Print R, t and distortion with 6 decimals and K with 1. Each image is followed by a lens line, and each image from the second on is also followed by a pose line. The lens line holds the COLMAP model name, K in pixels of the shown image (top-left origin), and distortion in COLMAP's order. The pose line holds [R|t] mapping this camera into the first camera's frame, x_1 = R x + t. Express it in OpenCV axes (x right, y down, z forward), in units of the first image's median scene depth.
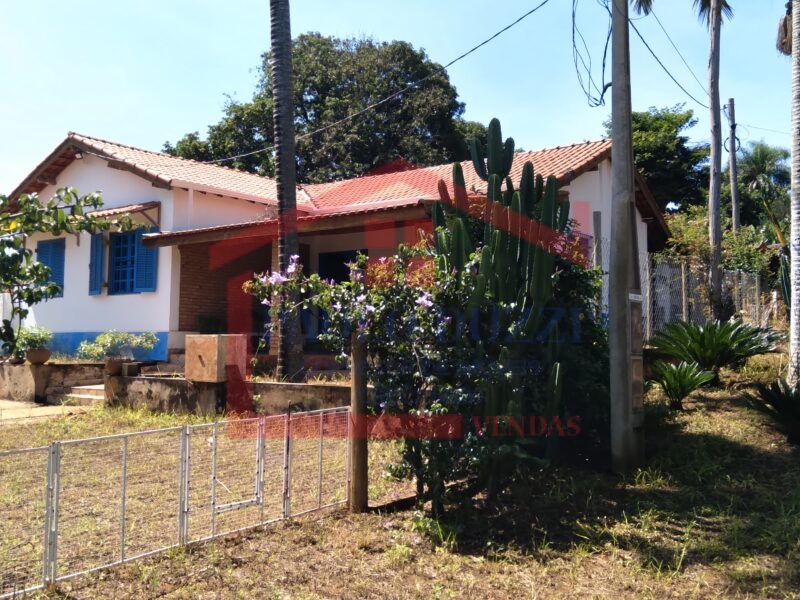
lens RADIAL K [[750.8, 0, 400.0], [0, 750.8, 300.0], [0, 0, 1]] dist [0.079505, 0.011154]
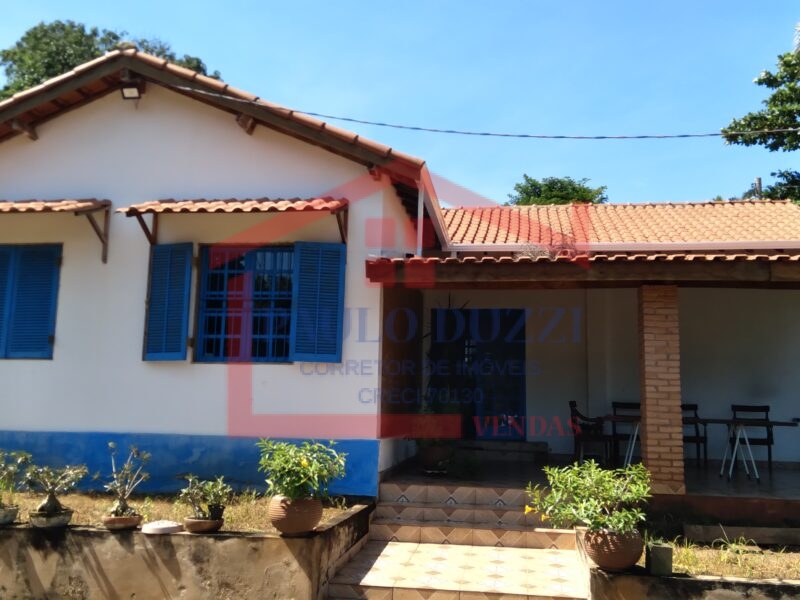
lens RADIAL K [[750.8, 0, 400.0], [0, 750.8, 300.0], [0, 0, 1]] dist [0.079505, 0.011154]
pose [[0.886203, 0.083512, 0.455709, -0.496718], [-0.044534, 0.994420, -0.095630, -0.005822], [-0.461152, 0.064453, 0.884977, 0.472292]]
